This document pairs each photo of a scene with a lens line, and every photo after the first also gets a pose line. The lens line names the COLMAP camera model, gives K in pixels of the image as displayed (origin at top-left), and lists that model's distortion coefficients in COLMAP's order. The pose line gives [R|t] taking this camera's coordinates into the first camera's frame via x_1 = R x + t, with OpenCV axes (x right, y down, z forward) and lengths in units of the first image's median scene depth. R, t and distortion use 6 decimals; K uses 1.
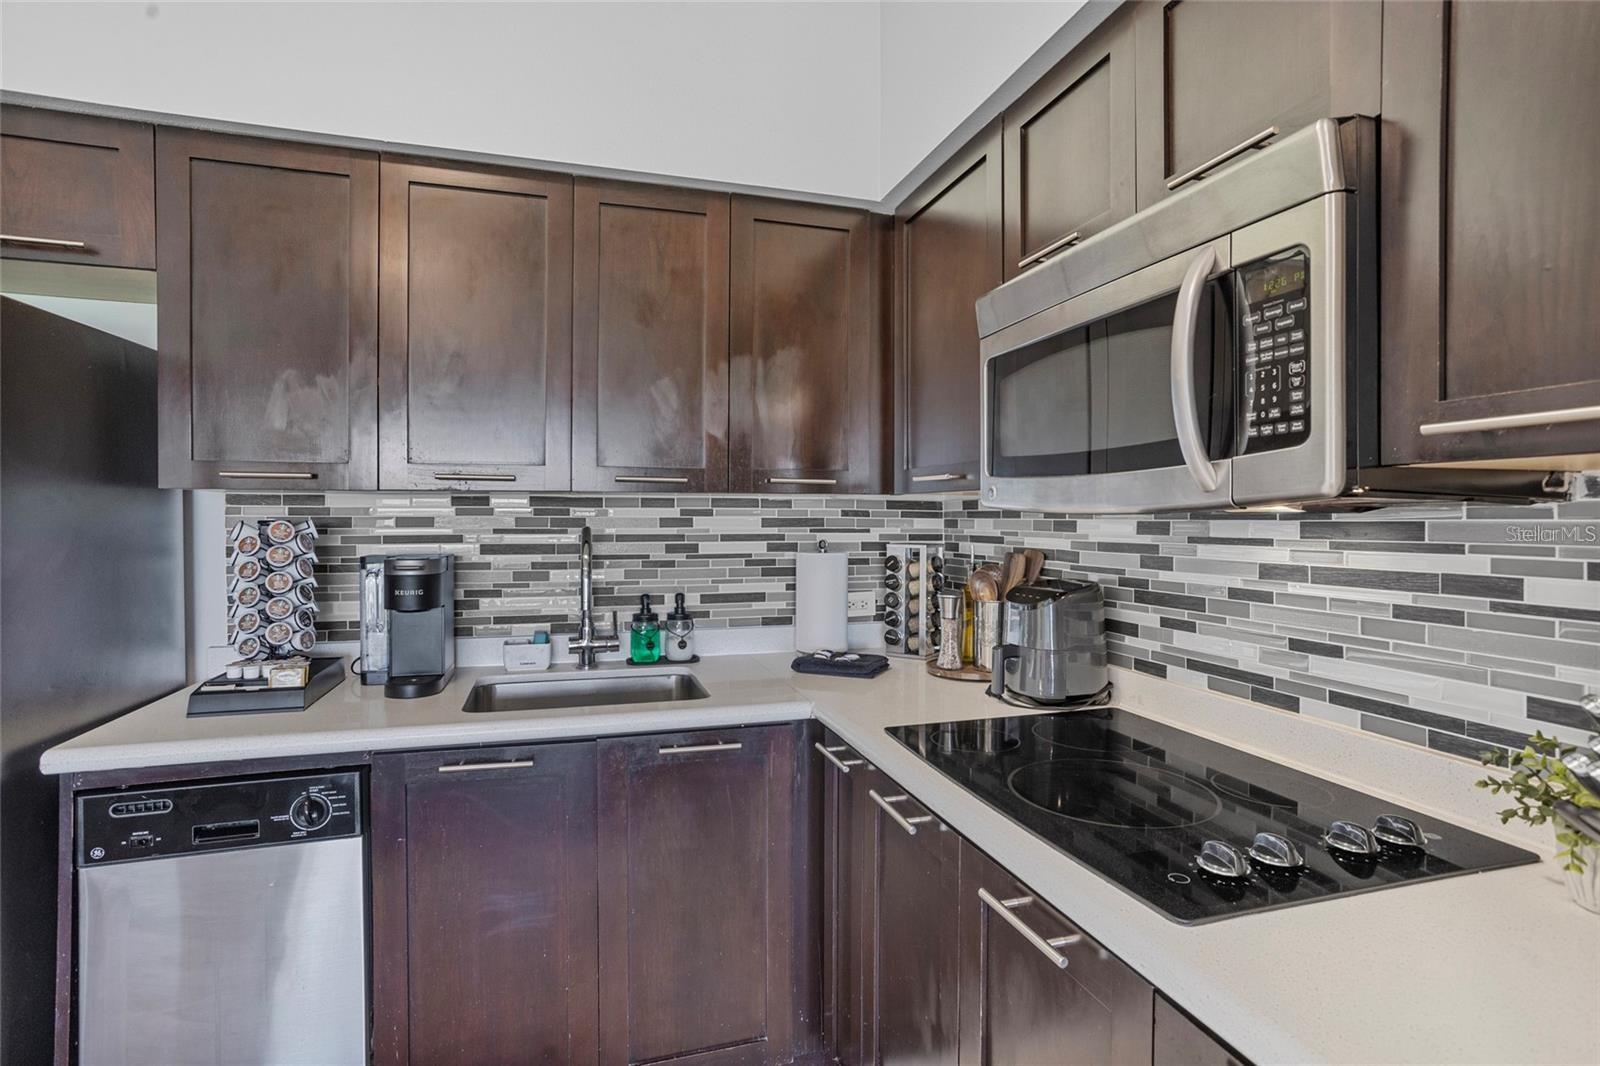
lens RADIAL K [[795.9, 0, 796.5], [0, 795.9, 526.1], [0, 0, 1]] dist [-0.034372, 0.027050]
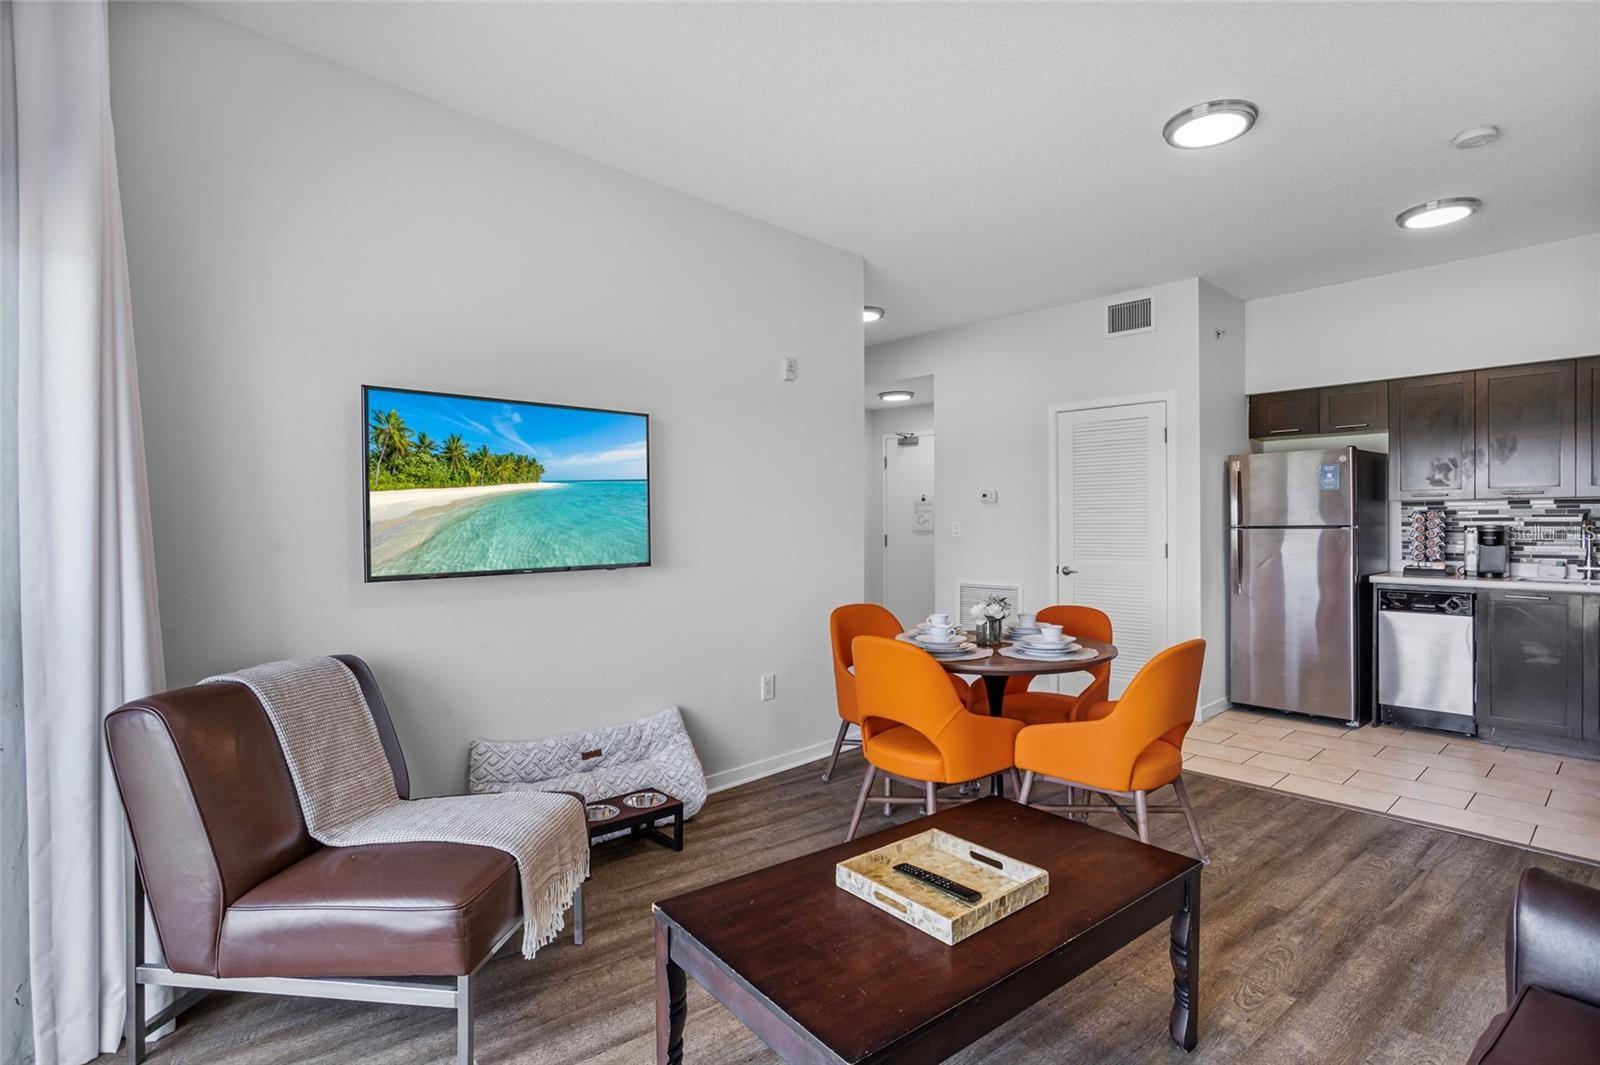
lens RADIAL K [[776.0, 0, 806.5], [0, 776.0, 520.8], [0, 0, 1]] dist [-0.054732, 0.027201]
pose [[0.411313, -0.007058, -0.911467, 0.806738], [-0.009019, 0.999890, -0.011812, 0.072931], [0.911449, 0.013079, 0.411204, -1.960190]]
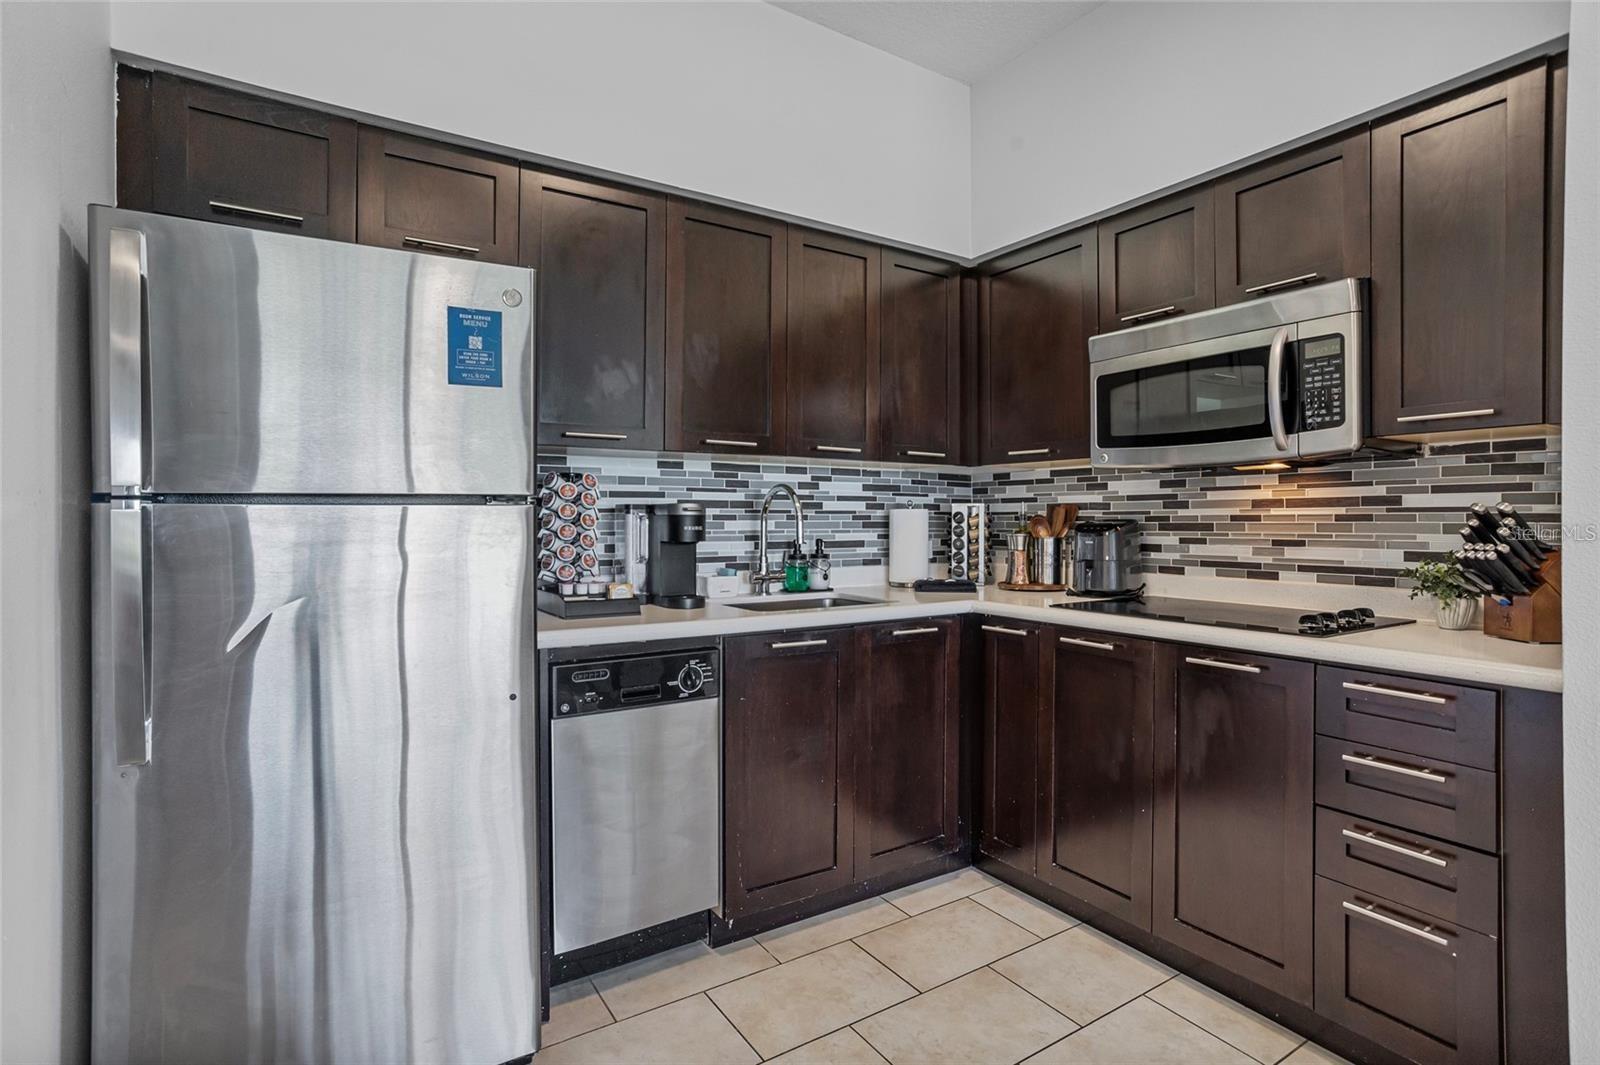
lens RADIAL K [[800.2, 0, 805.7], [0, 800.2, 519.4], [0, 0, 1]] dist [-0.002849, 0.000576]
pose [[0.958536, -0.000537, 0.284971, -0.648139], [0.003783, 0.999934, -0.010840, 0.079294], [-0.284946, 0.011469, 0.958475, -0.315657]]
